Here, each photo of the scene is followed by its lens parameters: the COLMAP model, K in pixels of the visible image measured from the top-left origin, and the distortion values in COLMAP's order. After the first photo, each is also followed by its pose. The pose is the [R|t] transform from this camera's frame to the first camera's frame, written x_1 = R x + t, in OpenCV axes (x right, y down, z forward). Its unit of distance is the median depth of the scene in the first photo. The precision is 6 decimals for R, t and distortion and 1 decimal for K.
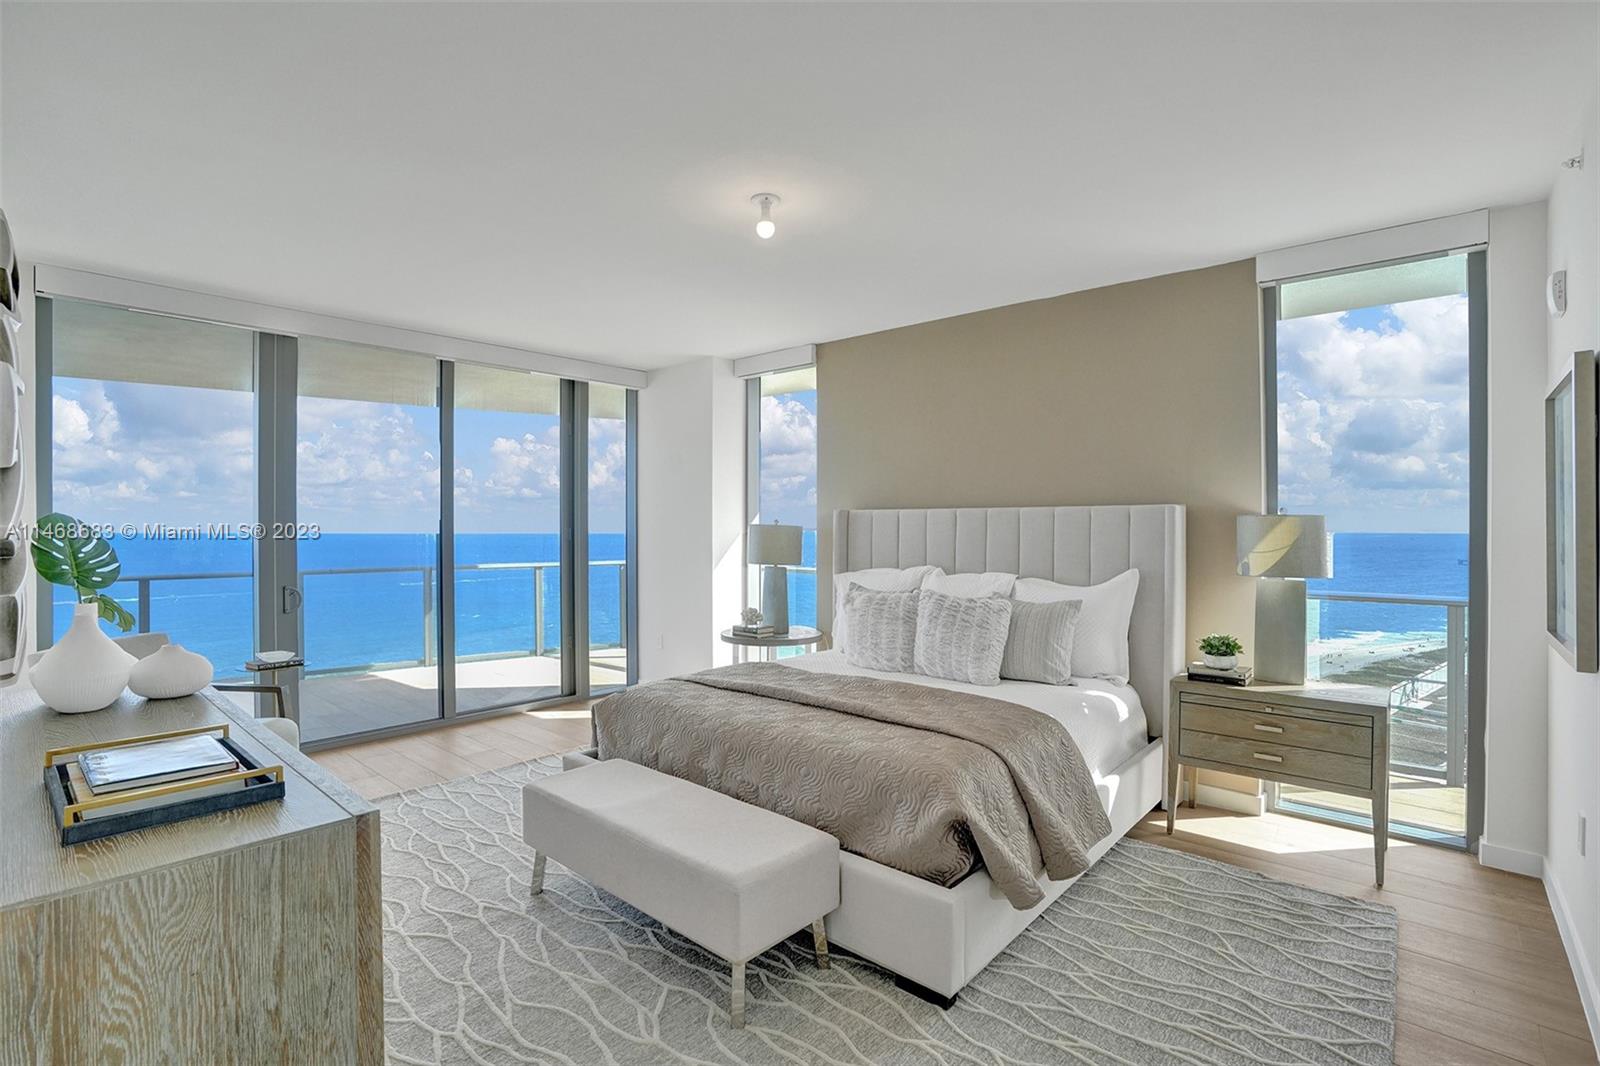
lens RADIAL K [[736.0, 0, 792.8], [0, 736.0, 553.8], [0, 0, 1]] dist [-0.045927, 0.015545]
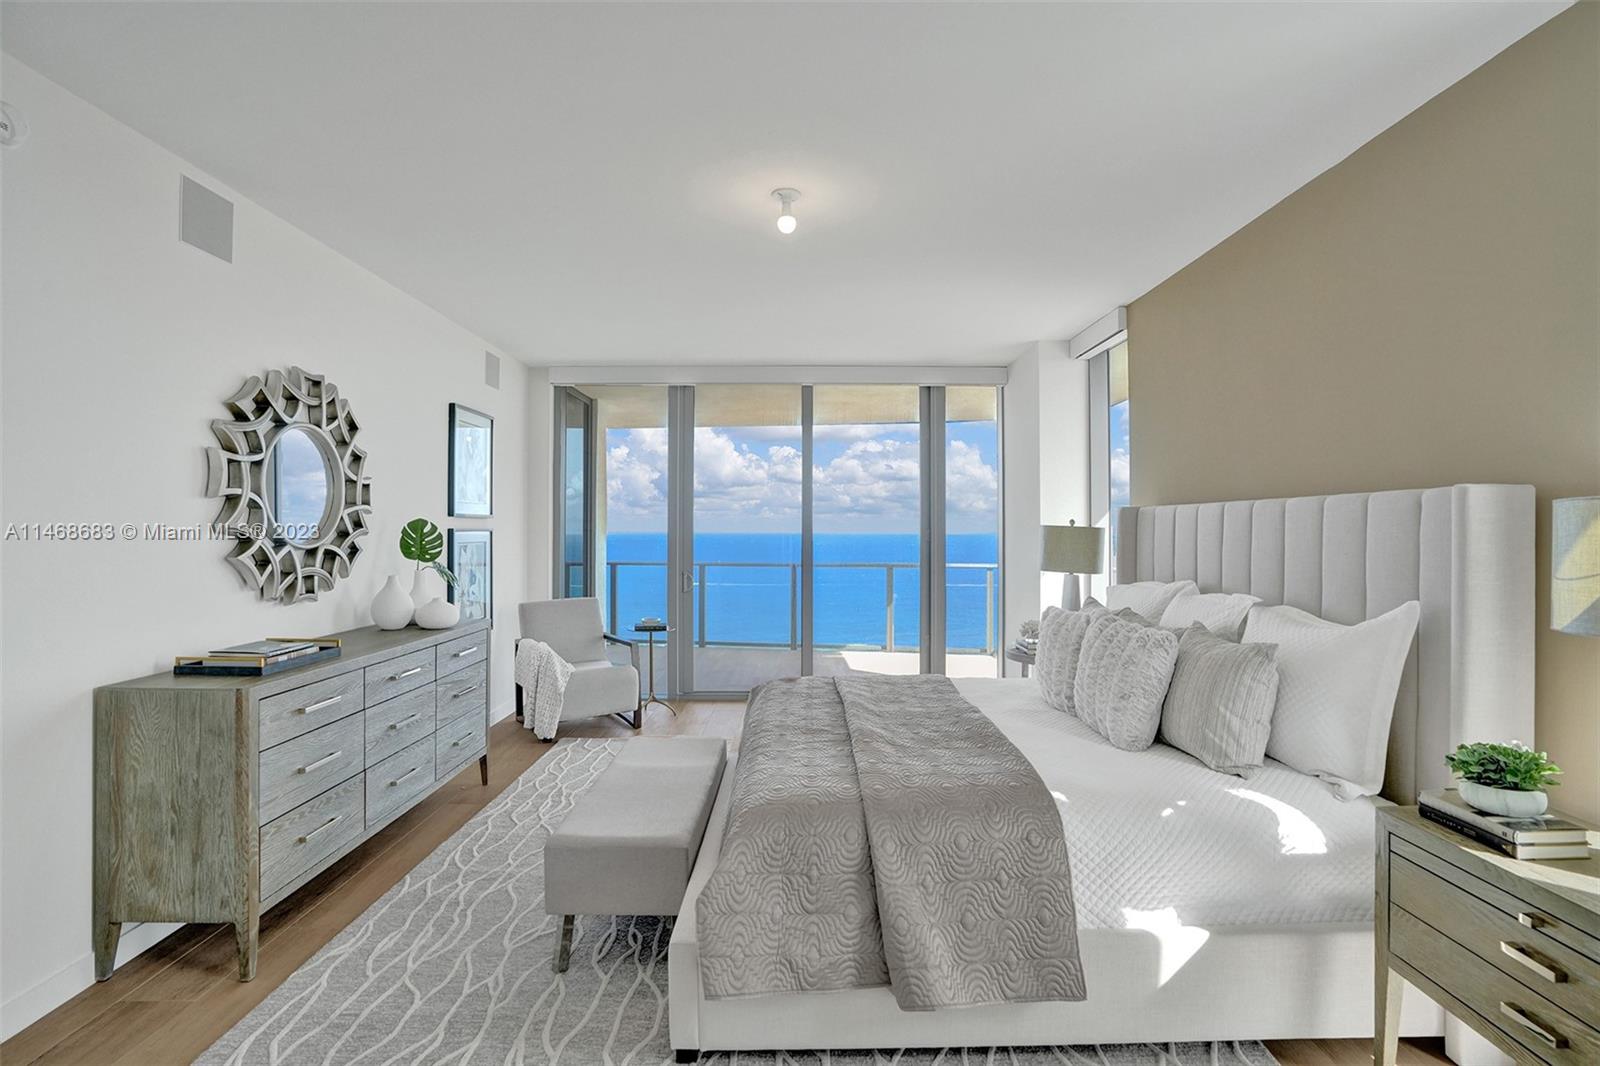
lens RADIAL K [[737.5, 0, 804.5], [0, 737.5, 541.5], [0, 0, 1]] dist [-0.065177, 0.025140]
pose [[0.678188, 0.013953, -0.734756, 0.574150], [-0.029044, 0.999548, -0.007827, -0.008480], [0.734314, 0.026648, 0.678287, 0.294467]]
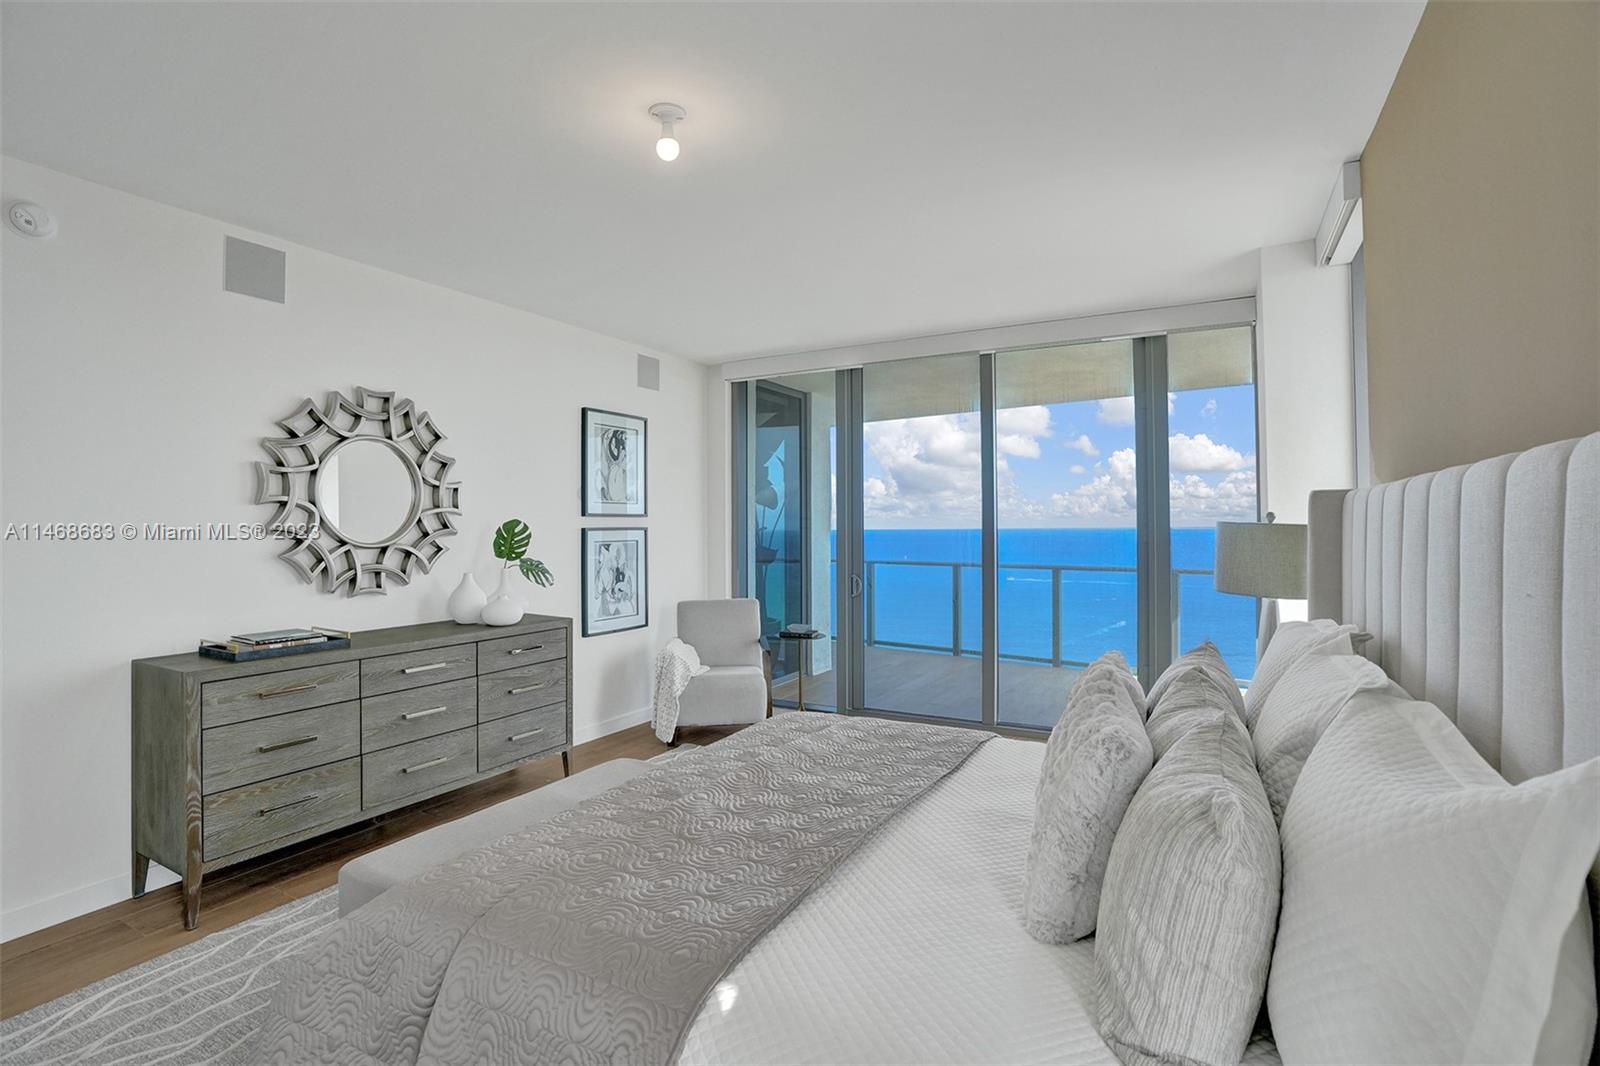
lens RADIAL K [[741.2, 0, 804.8], [0, 741.2, 529.0], [0, 0, 1]] dist [-0.070705, 0.027721]
pose [[0.230527, 0.006279, -0.973046, 0.618042], [-0.032563, 0.999469, -0.001265, -0.032656], [0.972521, 0.031977, 0.230609, 0.793016]]
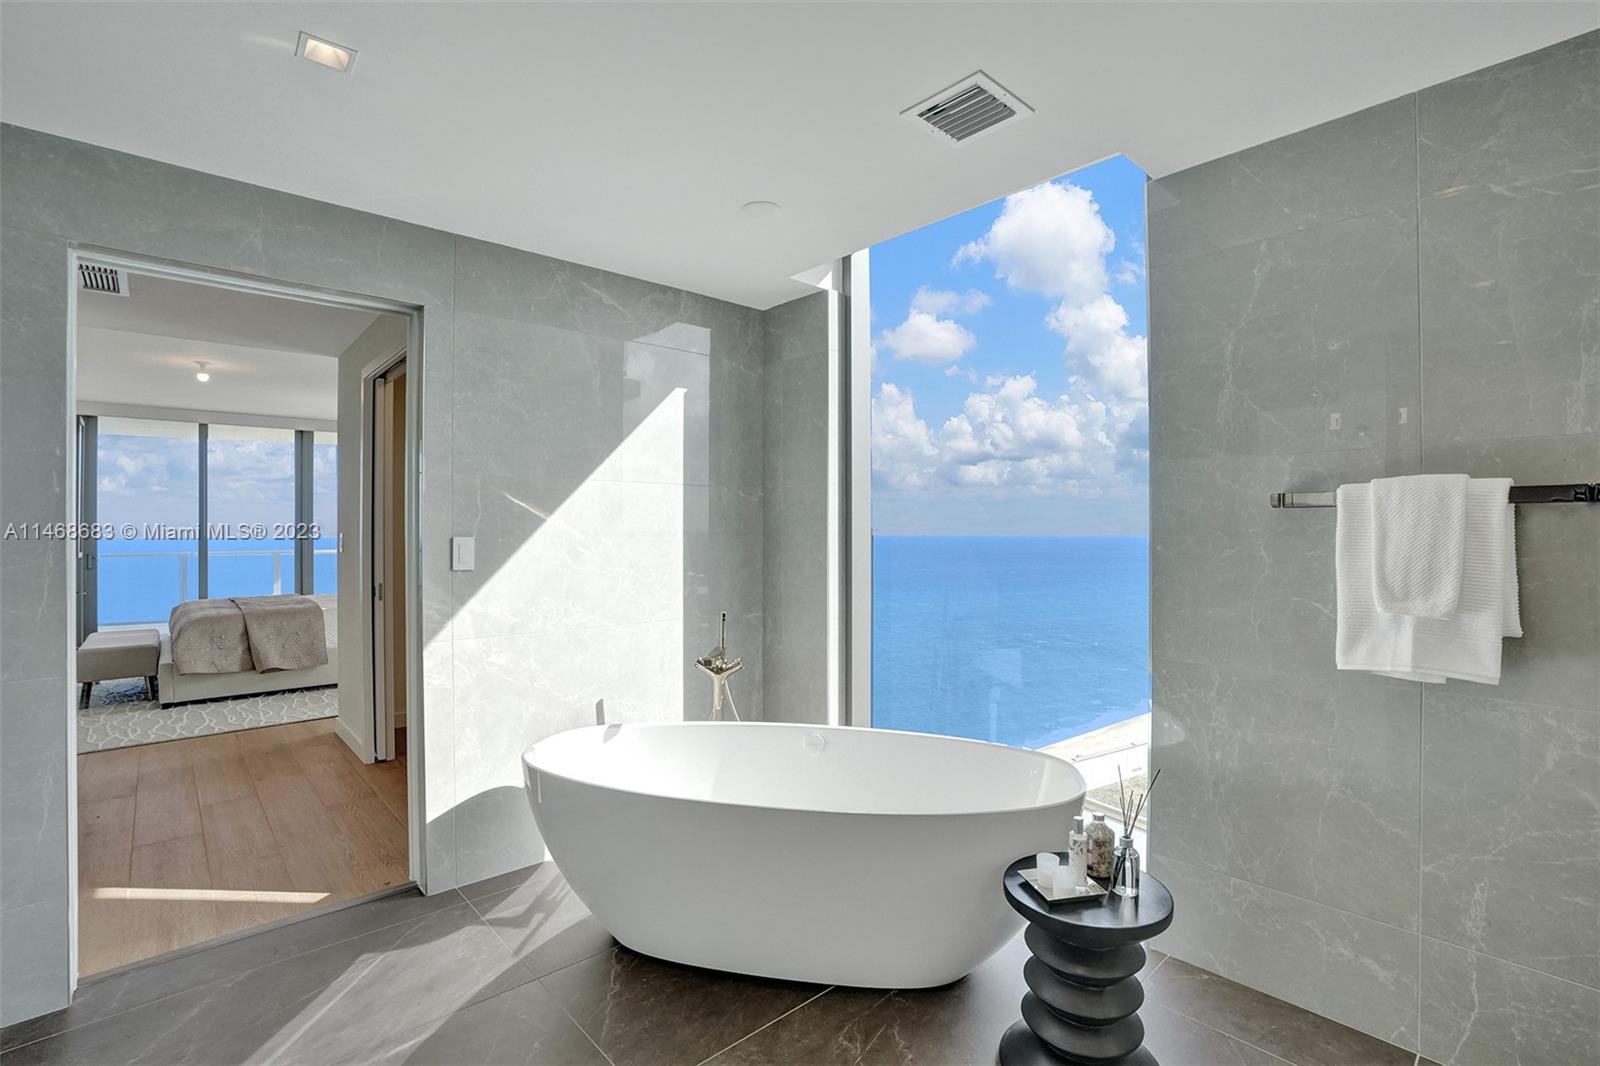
lens RADIAL K [[741.2, 0, 804.8], [0, 741.2, 529.0], [0, 0, 1]] dist [-0.070705, 0.027721]
pose [[0.994857, 0.000868, -0.101284, 1.554055], [-0.004408, 0.999387, -0.034734, 0.048443], [0.101192, 0.035002, 0.994251, -0.705515]]
